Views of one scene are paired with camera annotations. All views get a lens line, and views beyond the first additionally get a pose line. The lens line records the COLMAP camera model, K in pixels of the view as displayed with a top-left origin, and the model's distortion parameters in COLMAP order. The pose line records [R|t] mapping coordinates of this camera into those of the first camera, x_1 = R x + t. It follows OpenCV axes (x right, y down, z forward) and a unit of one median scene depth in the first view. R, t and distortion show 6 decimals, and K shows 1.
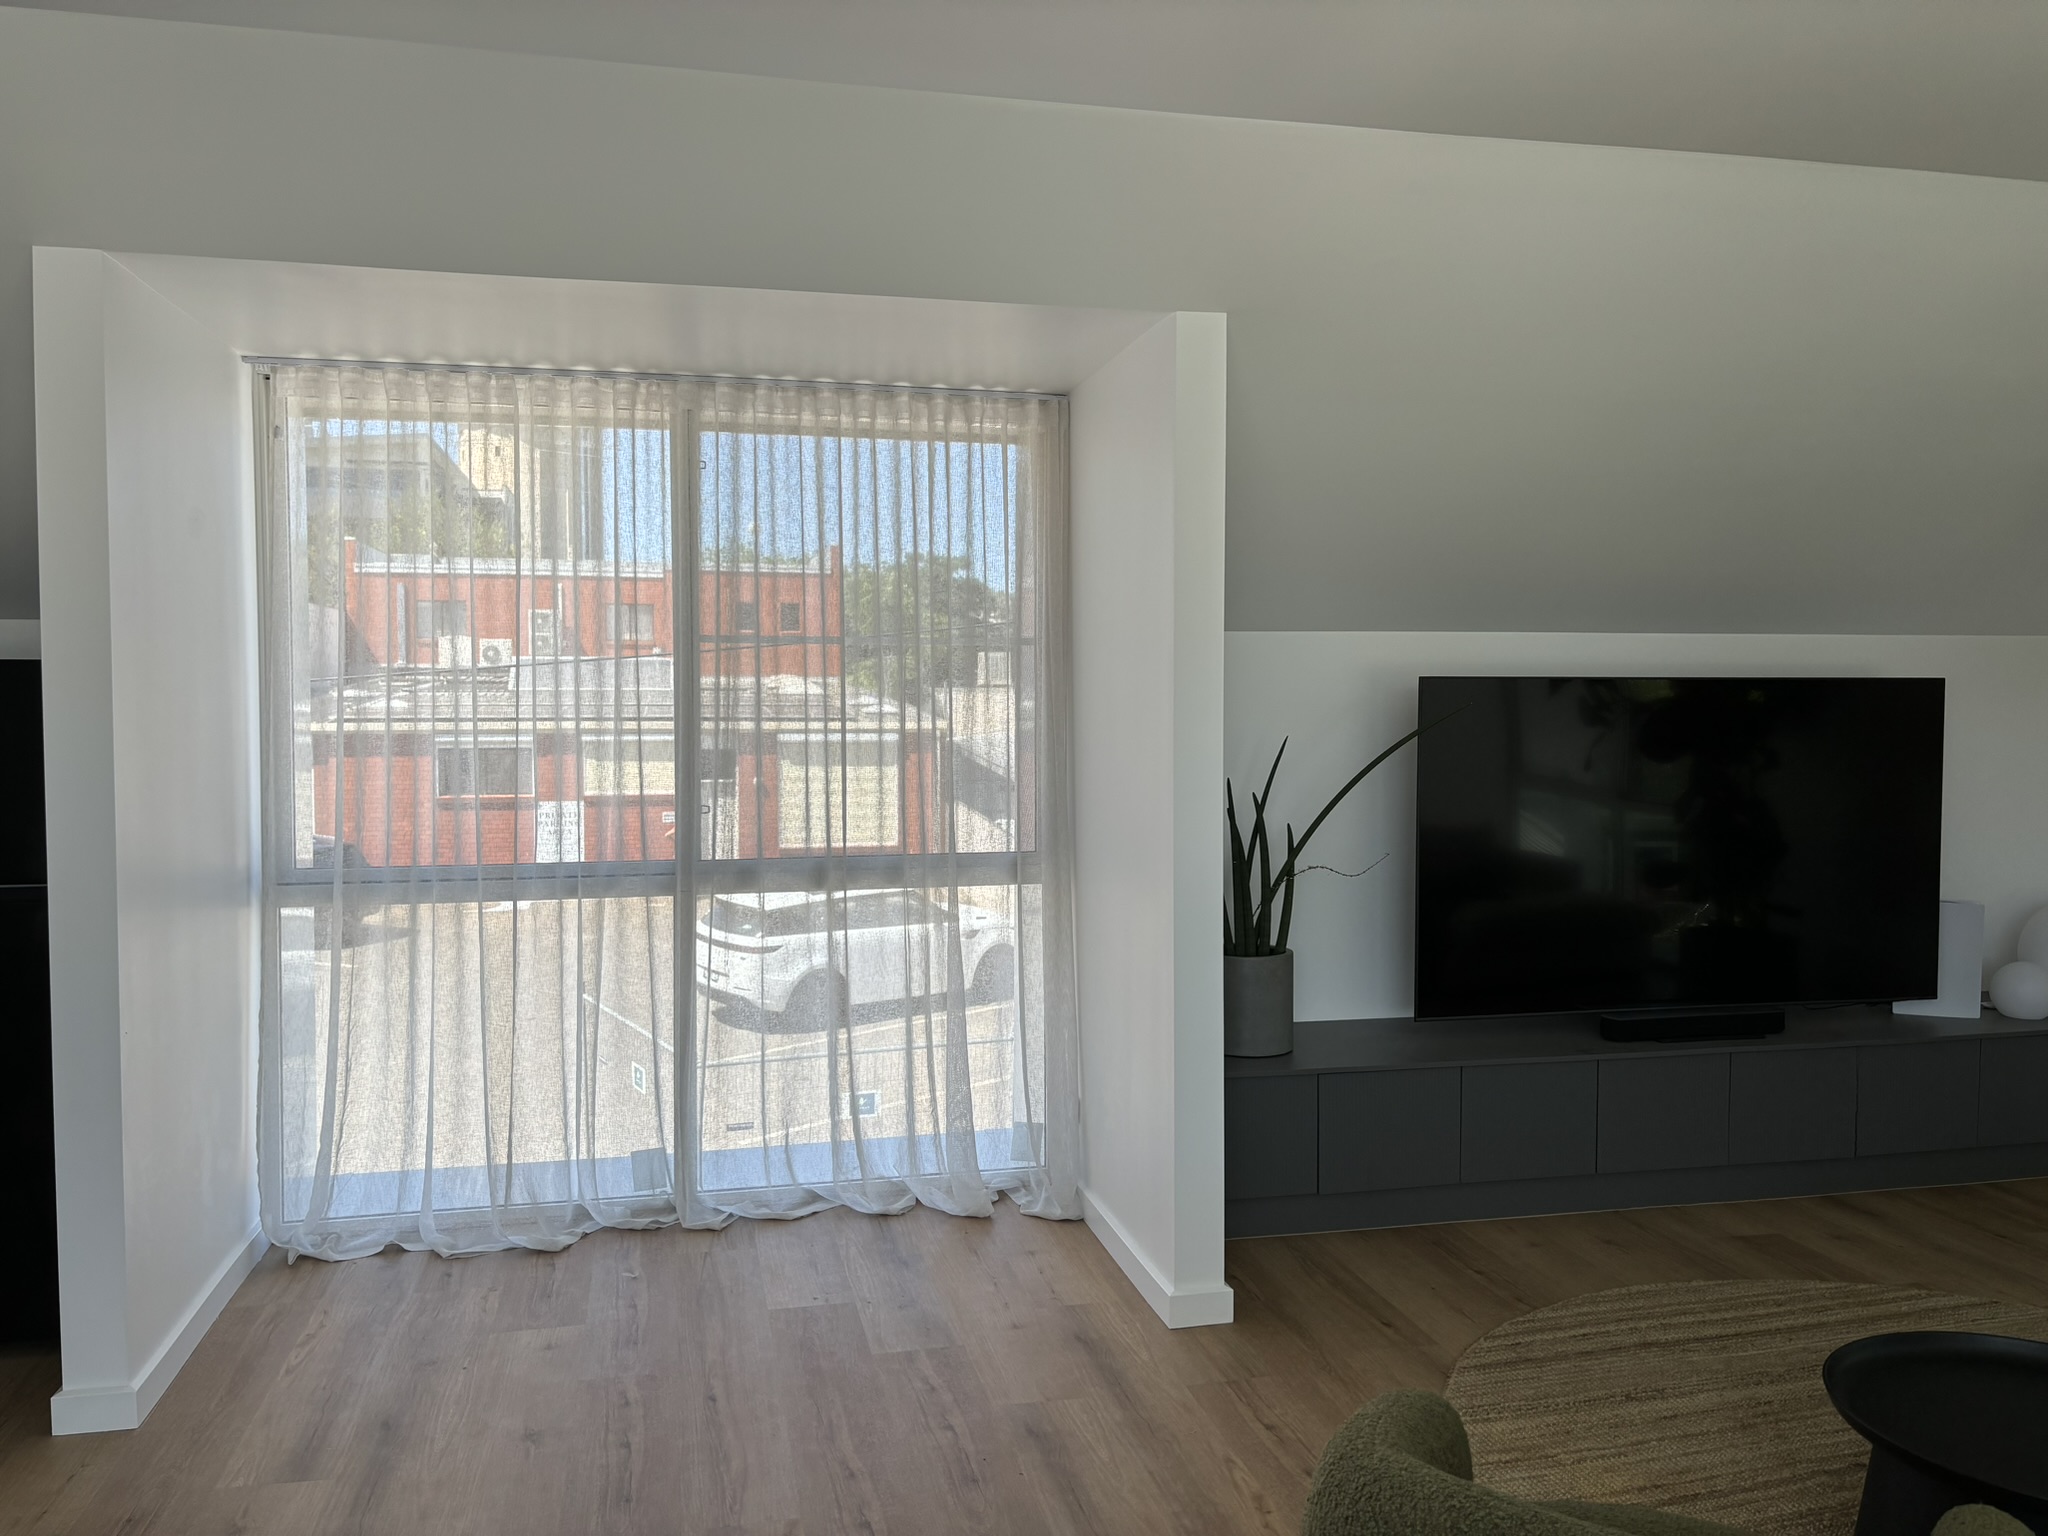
lens RADIAL K [[1554.1, 0, 1029.4], [0, 1554.1, 763.1], [0, 0, 1]] dist [0.065840, -0.065833]
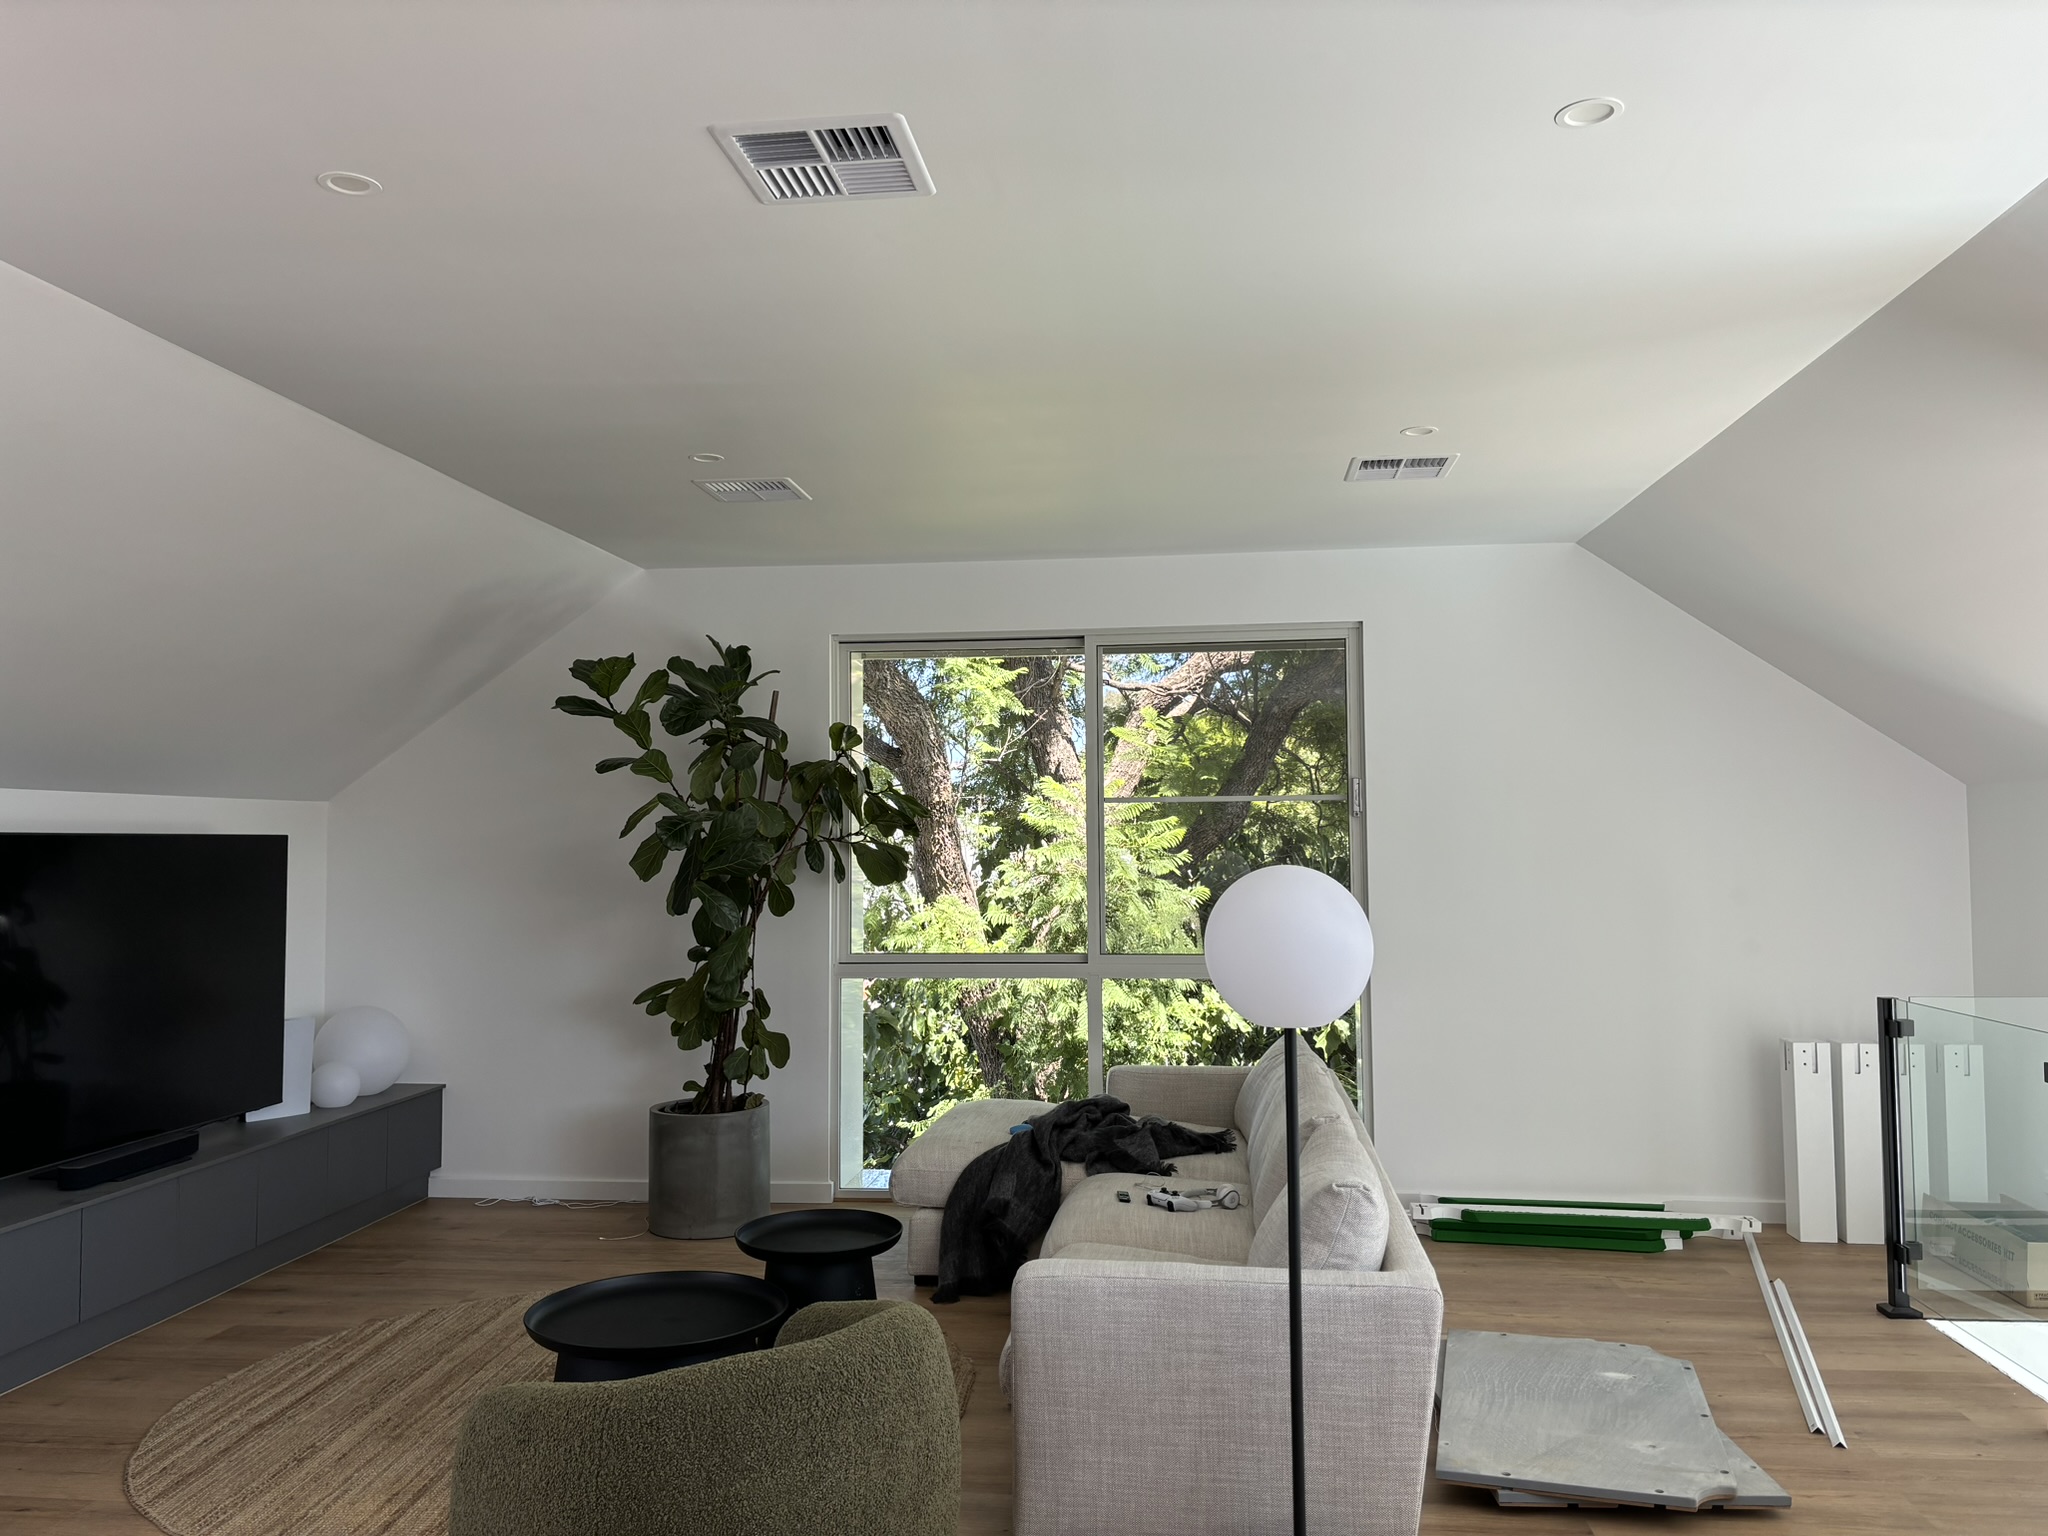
lens RADIAL K [[1554.1, 0, 1029.4], [0, 1554.1, 763.1], [0, 0, 1]] dist [0.065840, -0.065833]
pose [[0.326316, 0.046076, 0.944137, -0.469042], [0.046010, 0.996853, -0.064551, -0.005529], [-0.944140, 0.064504, 0.323169, 0.074489]]
